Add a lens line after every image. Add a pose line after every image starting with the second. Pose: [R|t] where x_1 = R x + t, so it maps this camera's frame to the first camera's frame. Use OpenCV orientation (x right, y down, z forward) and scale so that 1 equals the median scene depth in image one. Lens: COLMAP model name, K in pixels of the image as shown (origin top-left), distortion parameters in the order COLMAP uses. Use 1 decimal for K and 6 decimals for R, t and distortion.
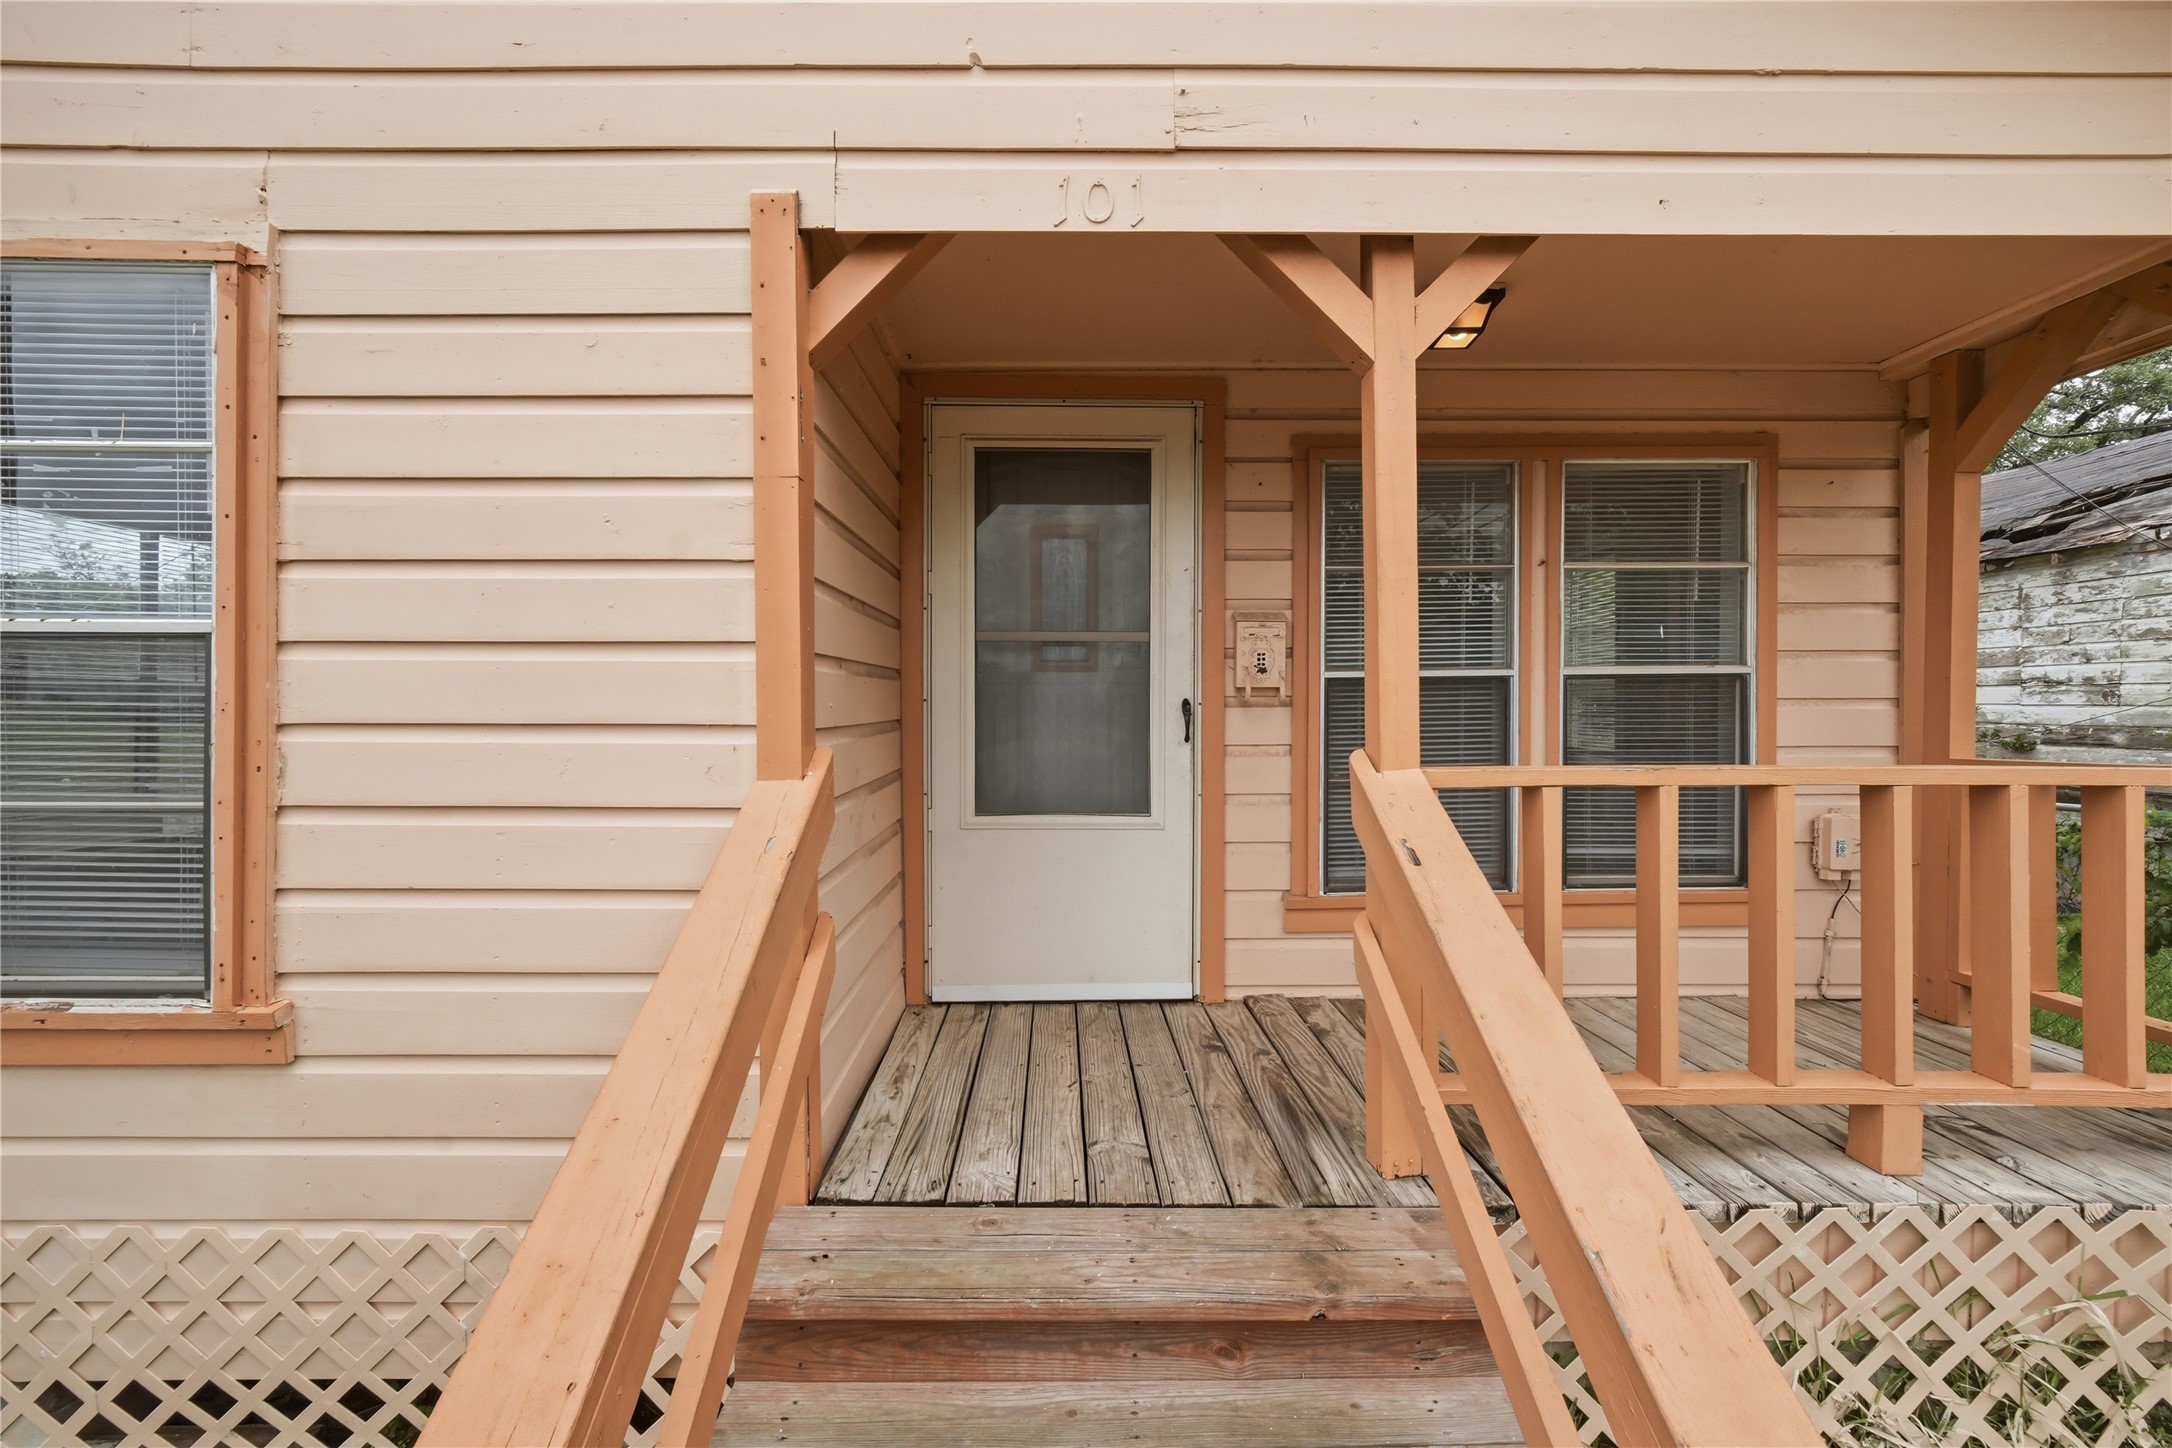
lens RADIAL K [[818.1, 0, 1075.4], [0, 818.1, 687.8], [0, 0, 1]] dist [0.000123, 0.000033]
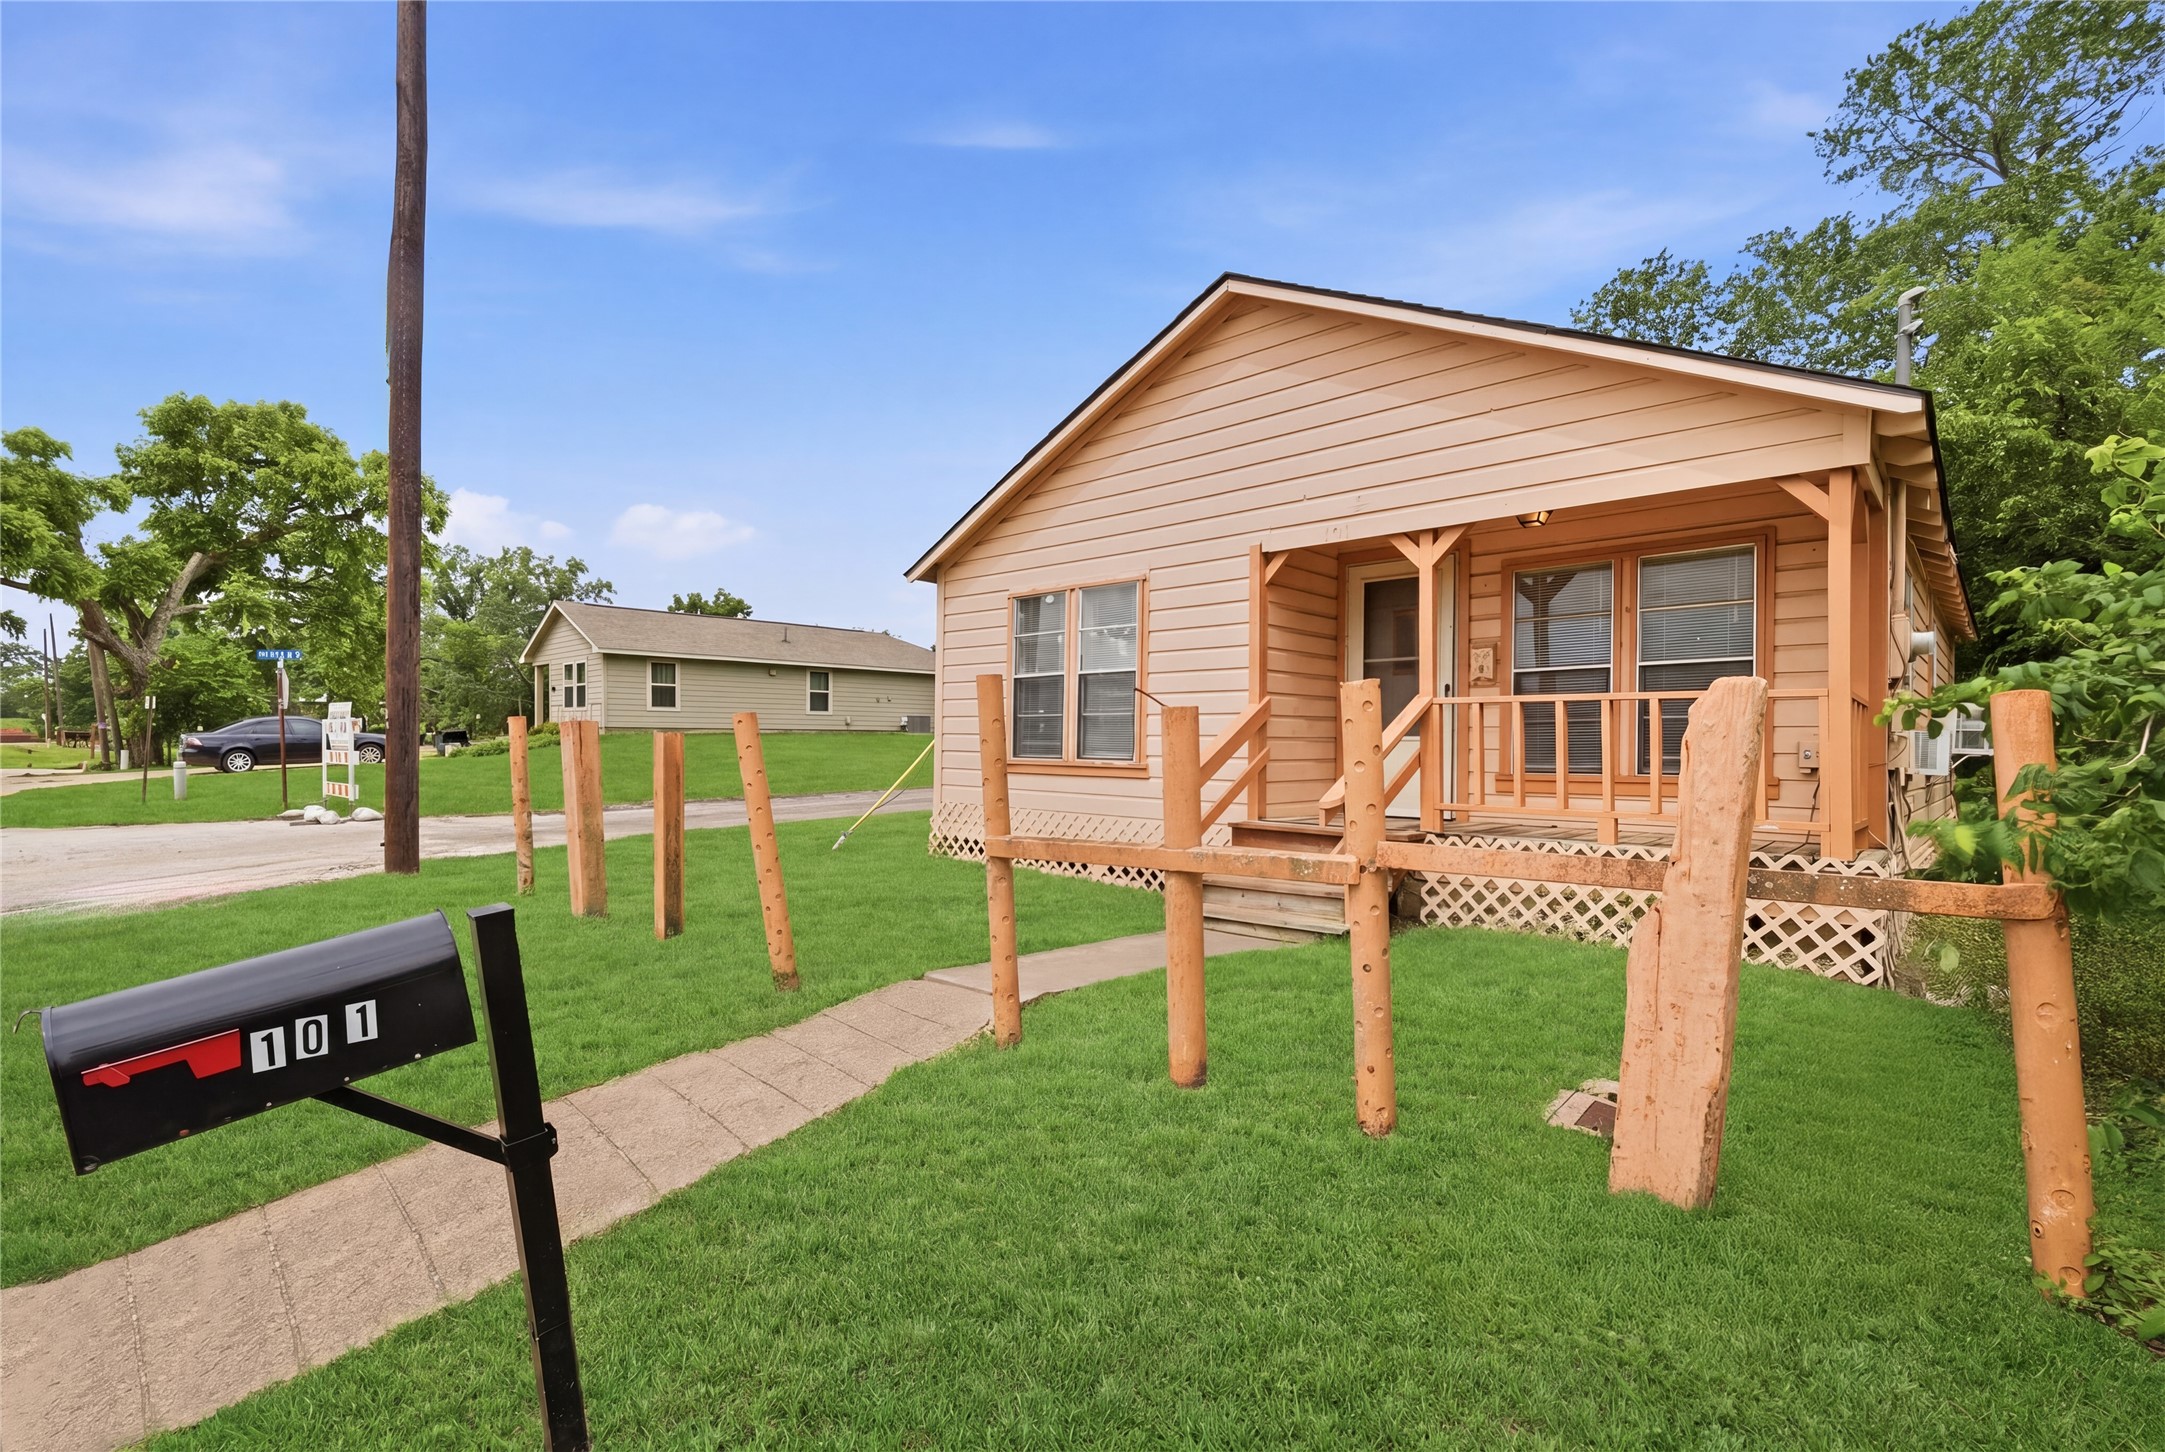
lens RADIAL K [[945.1, 0, 1082.5], [0, 945.1, 726.0], [0, 0, 1]] dist [0.017417, 0.000169]
pose [[0.747722, -0.009369, -0.663946, 1.805794], [-0.001770, 0.999869, -0.016103, 0.274117], [0.664010, 0.013216, 0.747607, -2.596769]]
